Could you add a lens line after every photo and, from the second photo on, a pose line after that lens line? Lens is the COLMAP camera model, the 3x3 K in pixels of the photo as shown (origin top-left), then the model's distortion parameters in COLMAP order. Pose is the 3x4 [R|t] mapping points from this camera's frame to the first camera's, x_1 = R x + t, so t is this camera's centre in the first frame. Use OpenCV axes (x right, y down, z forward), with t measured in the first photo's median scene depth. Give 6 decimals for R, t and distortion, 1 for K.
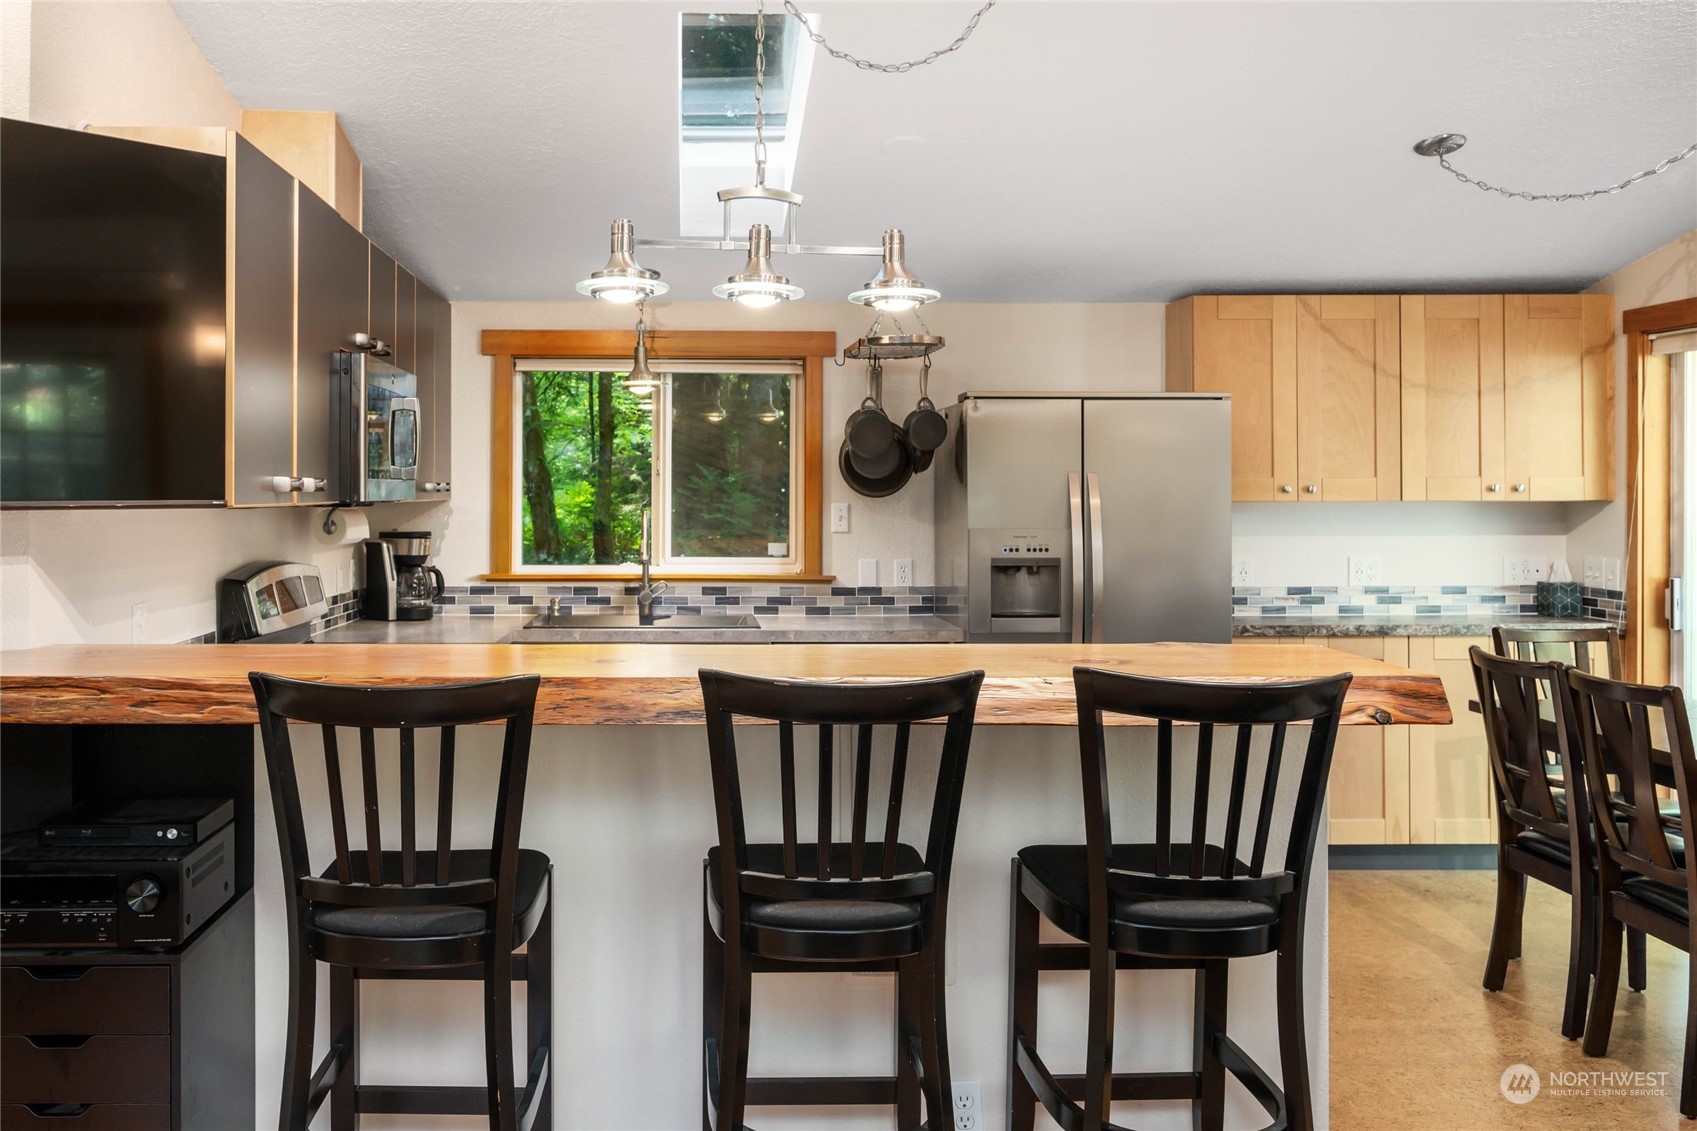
lens RADIAL K [[1545.0, 0, 847.9], [0, 1545.0, 467.8], [0, 0, 1]] dist [-0.006855, 0.004210]
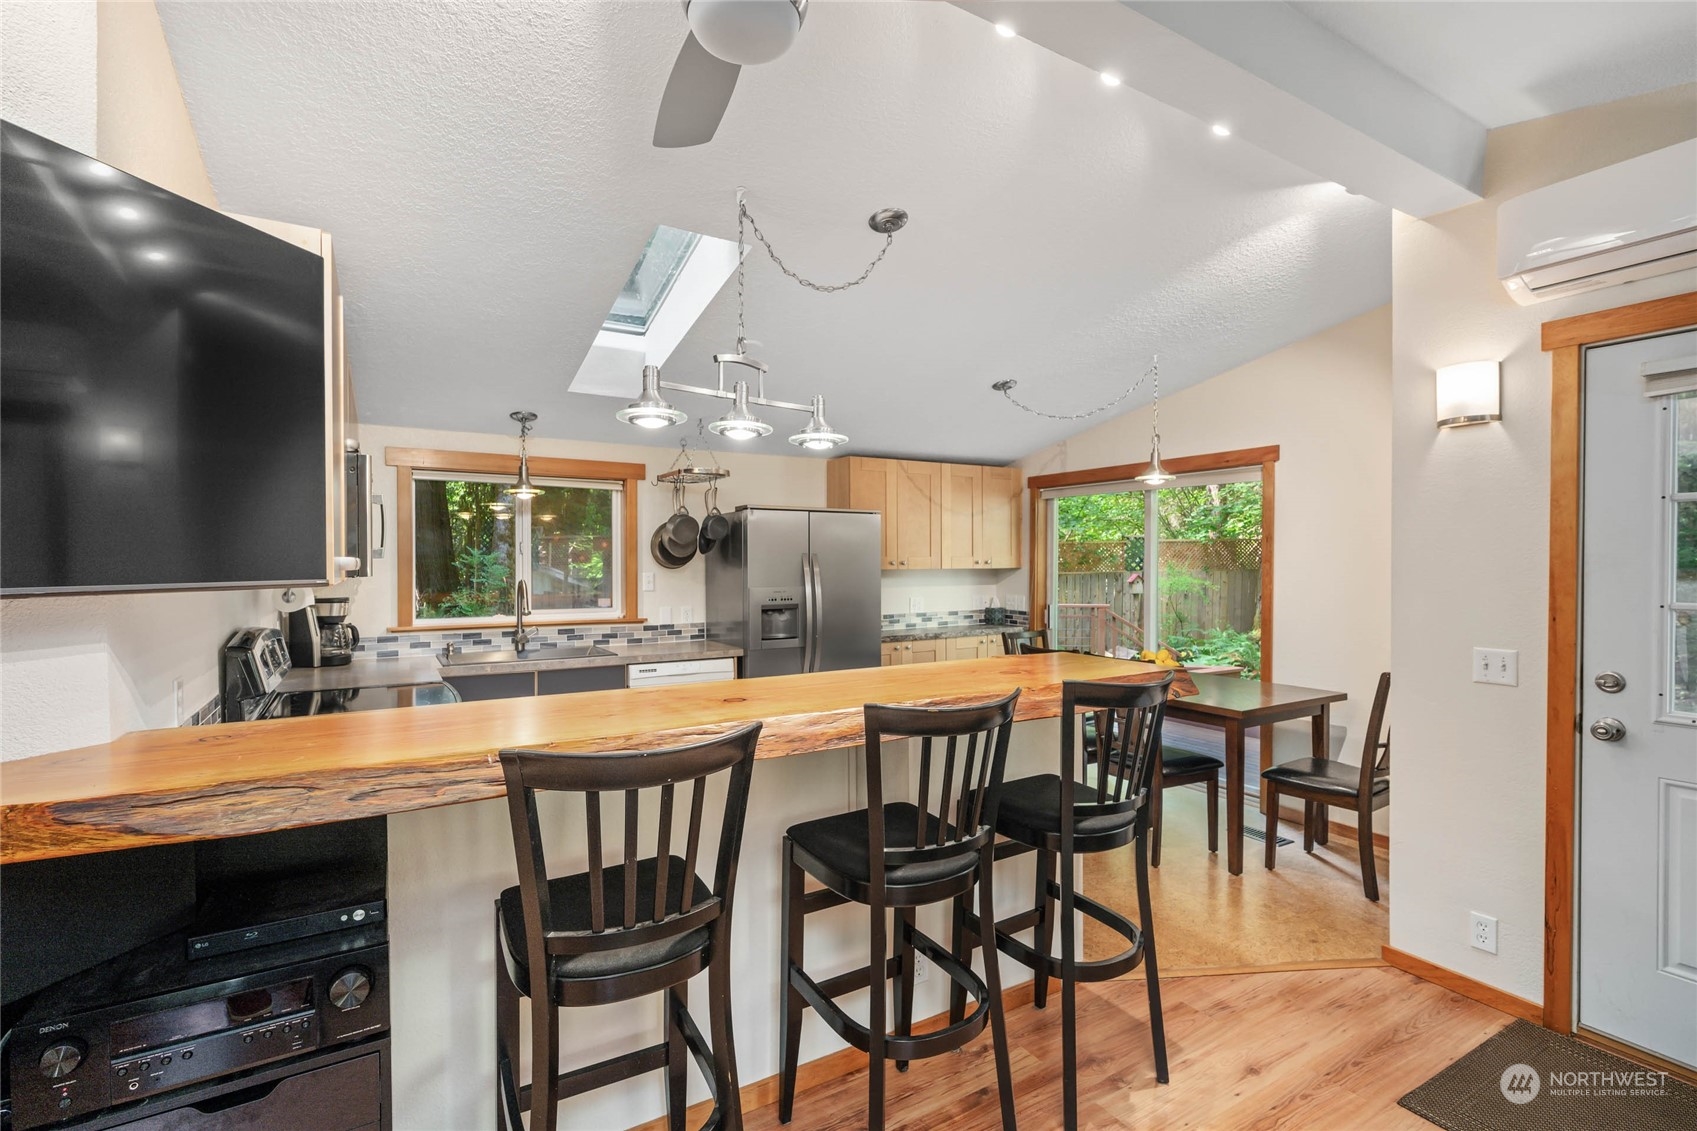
lens RADIAL K [[758.6, 0, 848.5], [0, 758.6, 565.5], [0, 0, 1]] dist [-0.001118, -0.000162]
pose [[0.867621, -0.004641, 0.497205, -0.219627], [-0.005709, 0.999798, 0.019296, -0.000534], [-0.497194, -0.019580, 0.867418, 0.226978]]
